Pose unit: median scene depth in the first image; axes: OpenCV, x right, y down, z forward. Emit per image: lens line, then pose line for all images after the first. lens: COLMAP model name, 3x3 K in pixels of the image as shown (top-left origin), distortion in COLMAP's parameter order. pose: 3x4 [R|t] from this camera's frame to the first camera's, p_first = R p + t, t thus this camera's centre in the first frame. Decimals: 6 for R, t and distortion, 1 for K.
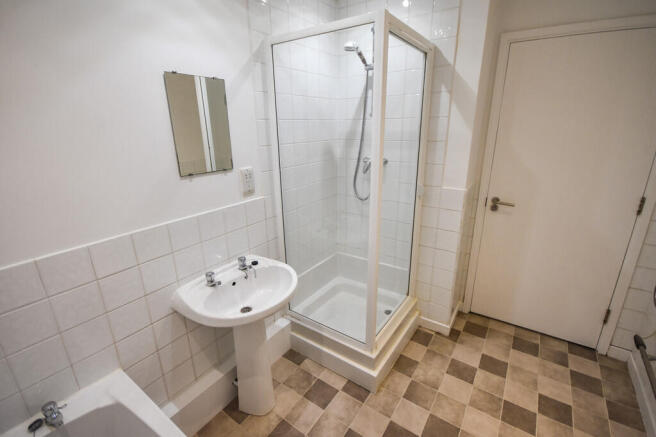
lens RADIAL K [[295.4, 0, 328.6], [0, 295.4, 217.4], [0, 0, 1]] dist [0.001555, 0.000288]
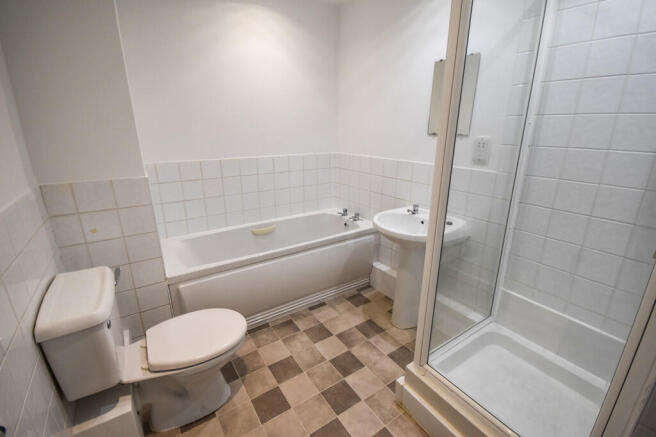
lens RADIAL K [[295.4, 0, 328.7], [0, 295.4, 219.4], [0, 0, 1]] dist [0.001555, 0.000288]
pose [[-0.368281, 0.290616, -0.883126, 0.905359], [-0.275422, 0.873147, 0.402189, -0.181132], [0.887982, 0.391351, -0.241521, 0.883279]]
